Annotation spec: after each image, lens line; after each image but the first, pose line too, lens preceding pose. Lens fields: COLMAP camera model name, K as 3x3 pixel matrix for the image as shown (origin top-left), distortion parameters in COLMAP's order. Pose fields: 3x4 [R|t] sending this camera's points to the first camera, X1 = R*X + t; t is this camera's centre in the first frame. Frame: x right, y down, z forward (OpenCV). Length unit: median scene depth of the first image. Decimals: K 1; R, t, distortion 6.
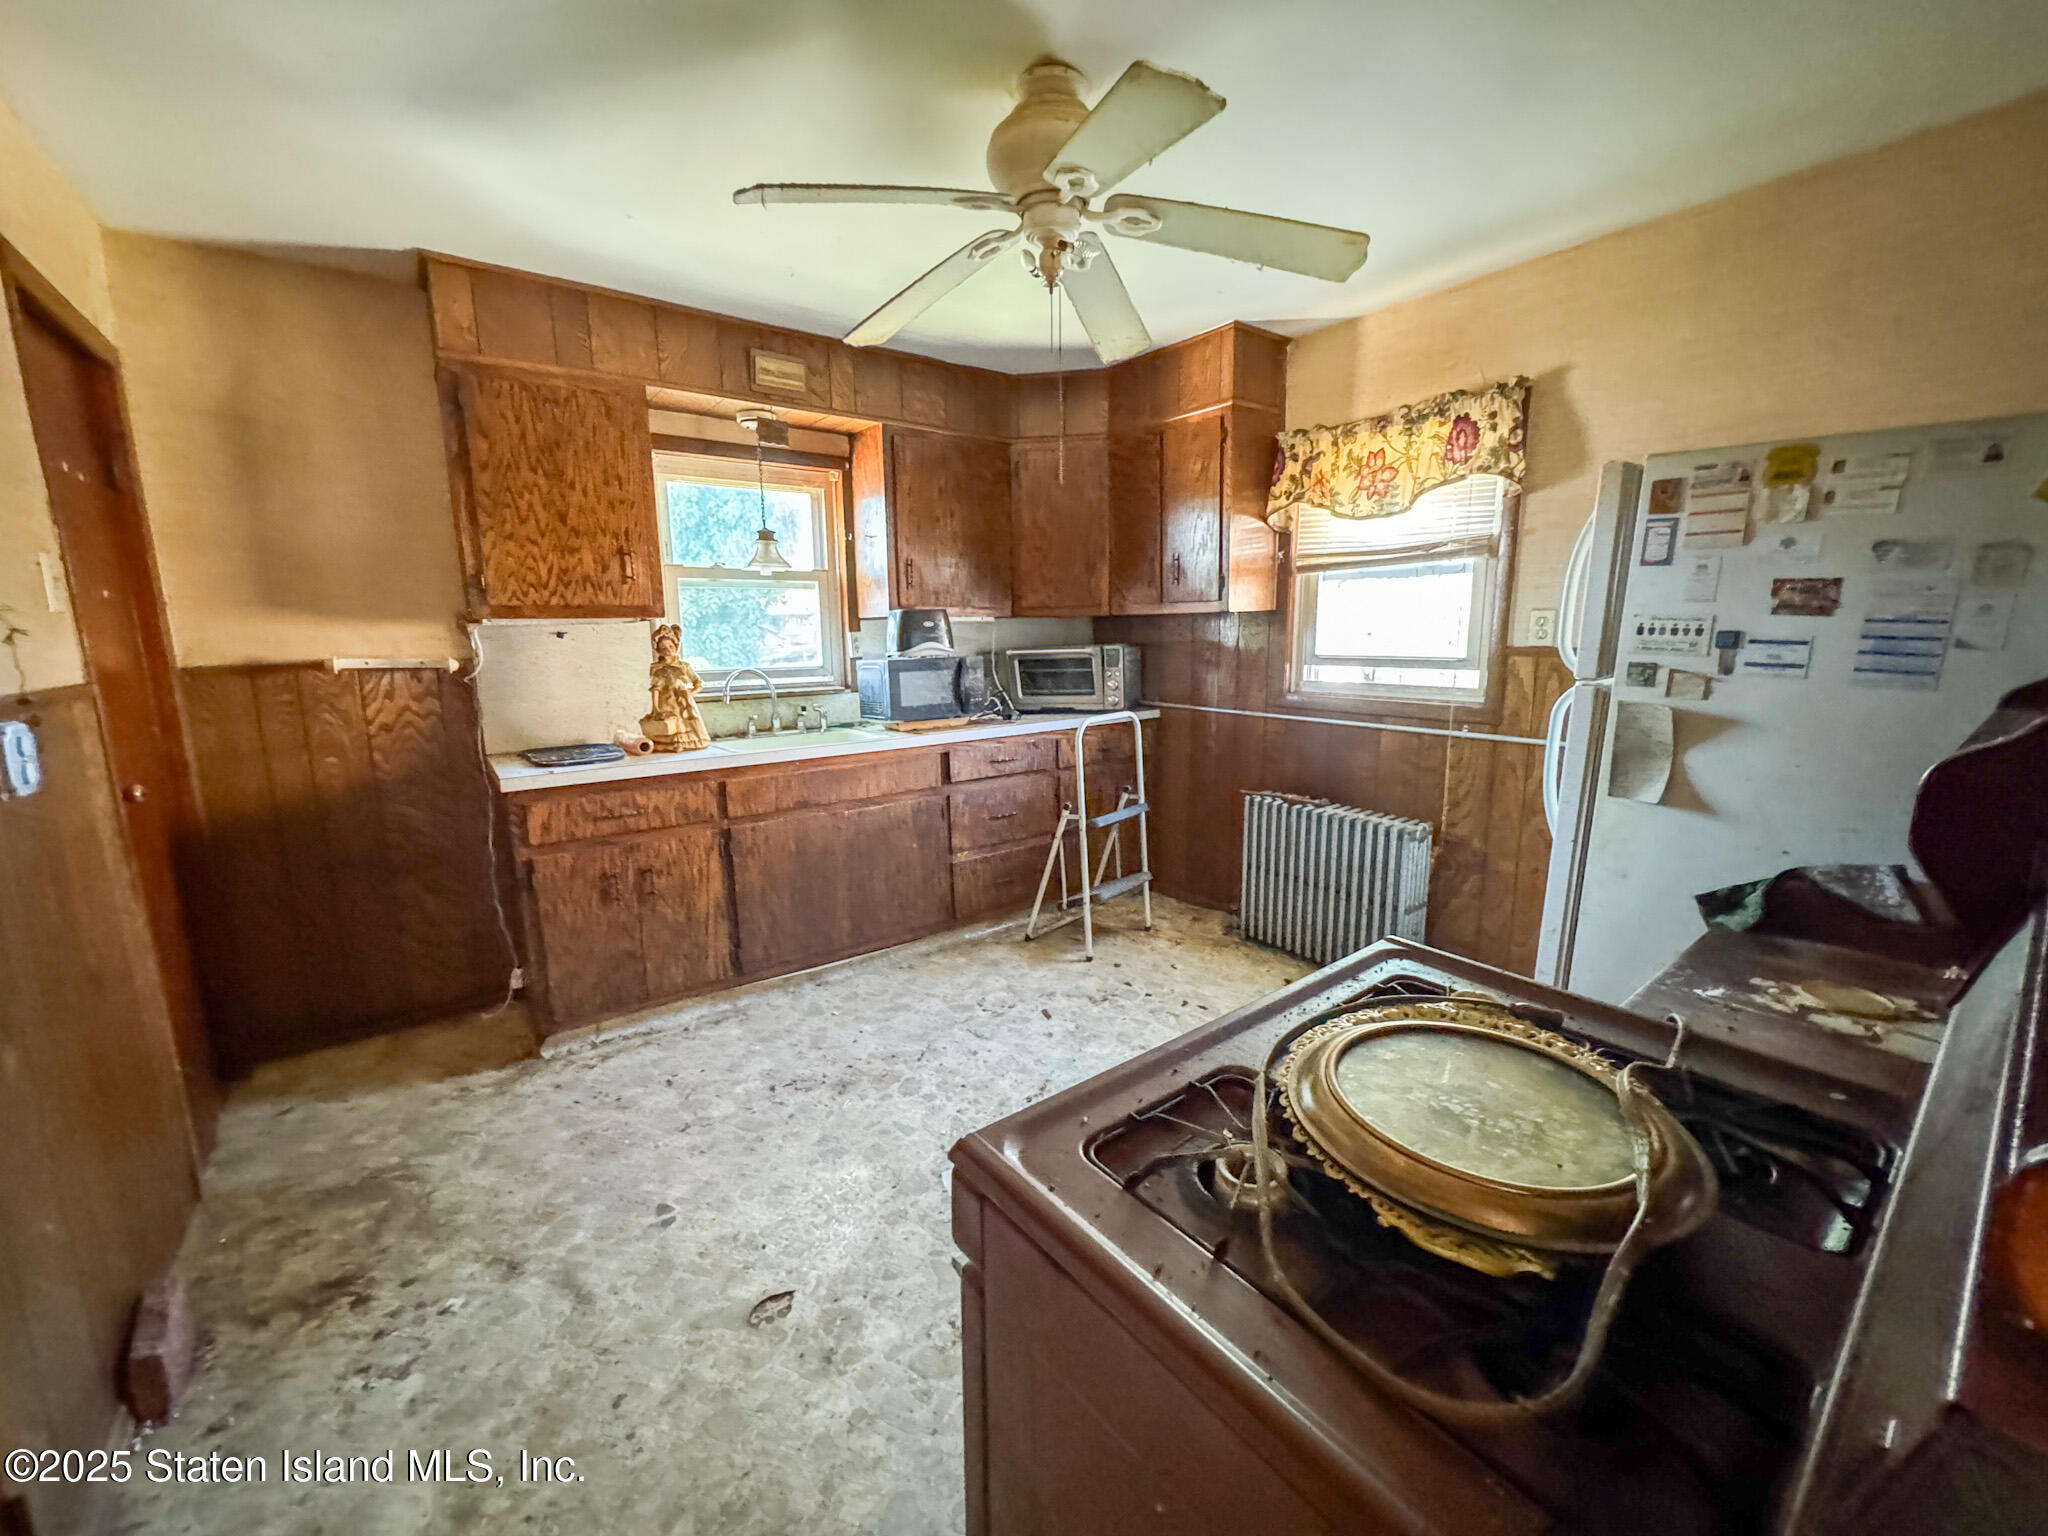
lens RADIAL K [[808.7, 0, 1029.3], [0, 808.7, 768.8], [0, 0, 1]] dist [-0.003863, -0.000251]
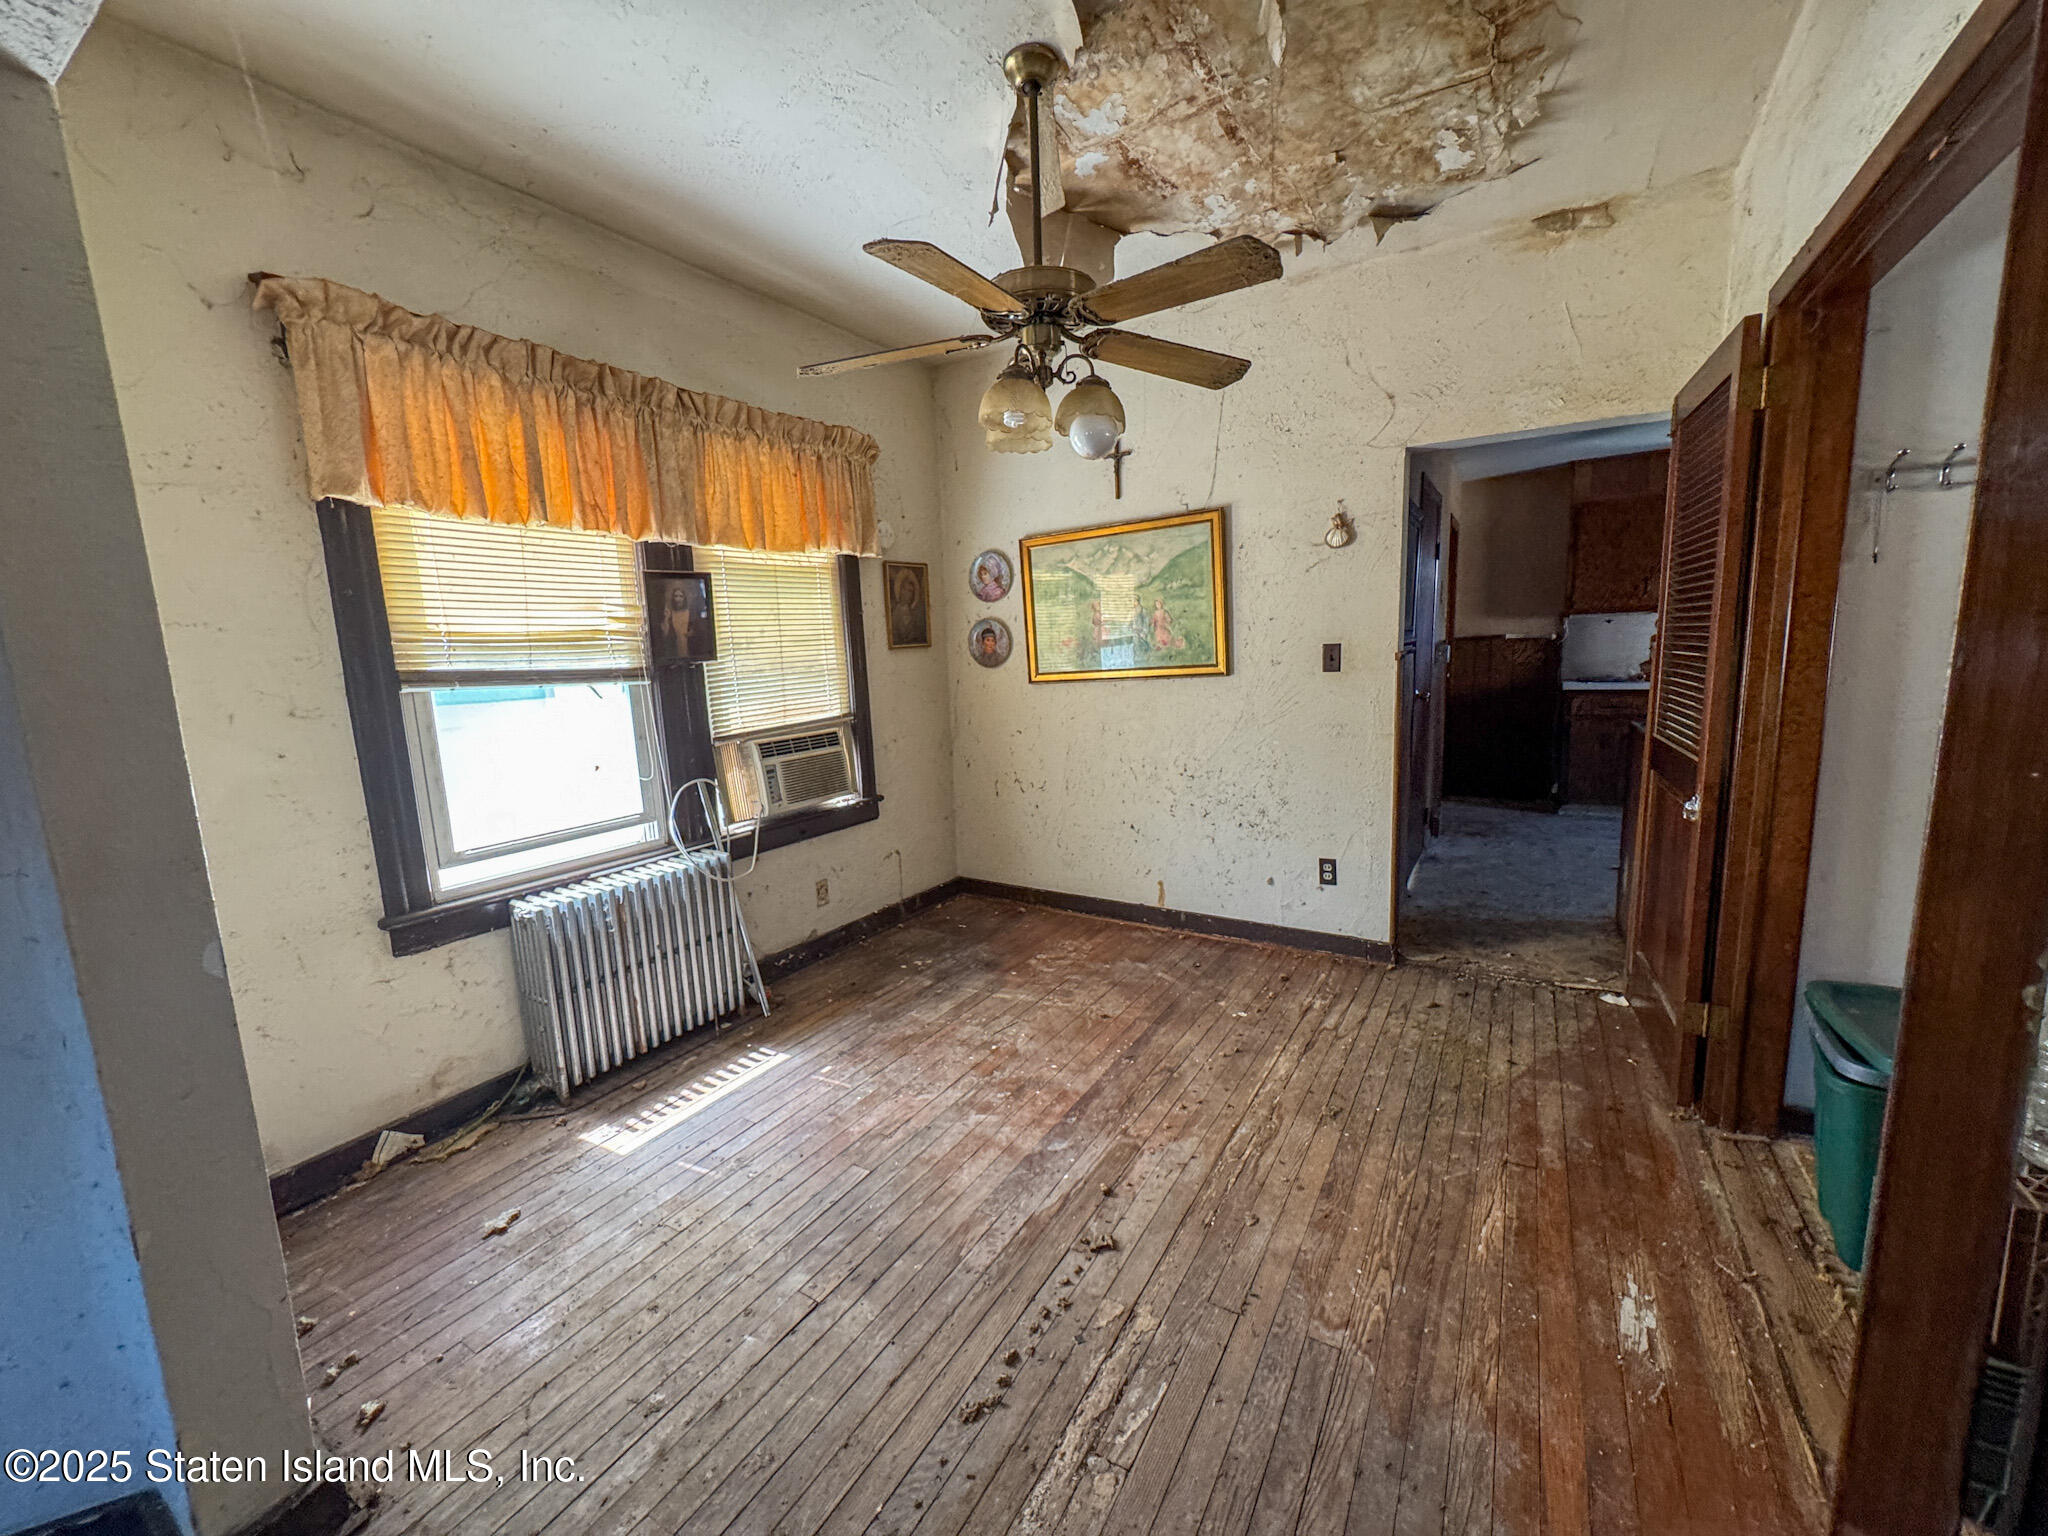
lens RADIAL K [[808.7, 0, 1026.8], [0, 808.7, 767.8], [0, 0, 1]] dist [-0.003863, -0.000251]
pose [[0.370803, 0.142152, -0.917768, 0.824000], [-0.126479, 0.986739, 0.101733, 0.182123], [0.920059, 0.078355, 0.383865, -1.138582]]
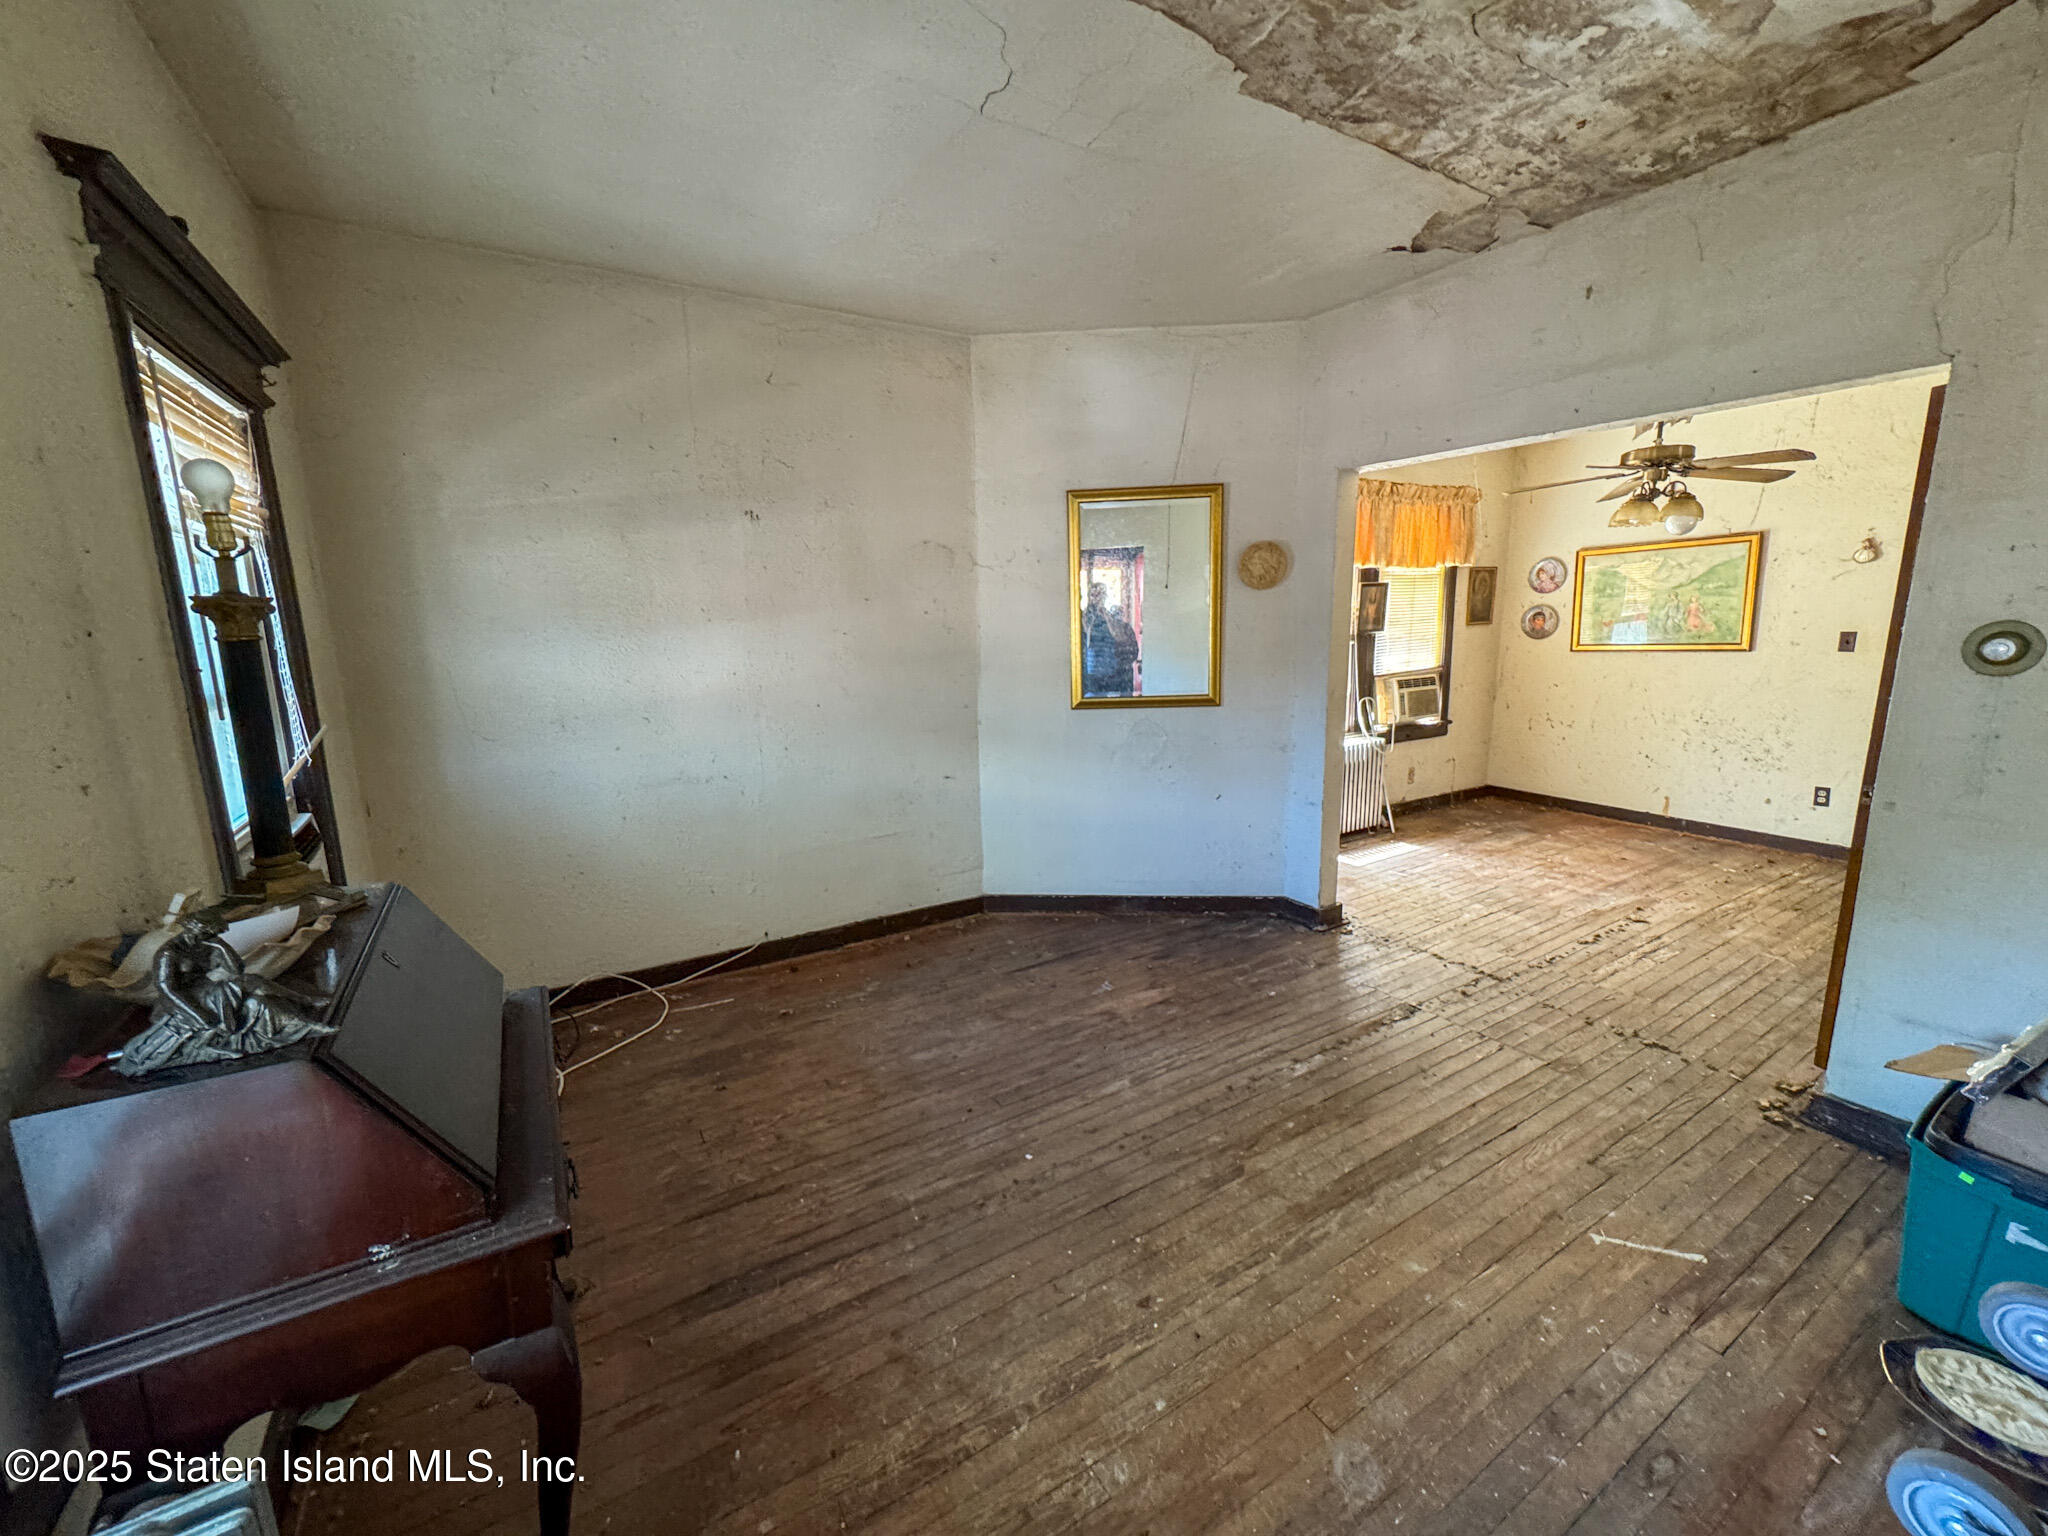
lens RADIAL K [[808.7, 0, 1028.6], [0, 808.7, 769.8], [0, 0, 1]] dist [-0.003863, -0.000251]
pose [[-0.094771, 0.204253, -0.974320, 2.575165], [-0.146612, 0.965189, 0.216599, 0.275950], [0.984644, 0.163374, -0.061526, -2.445885]]
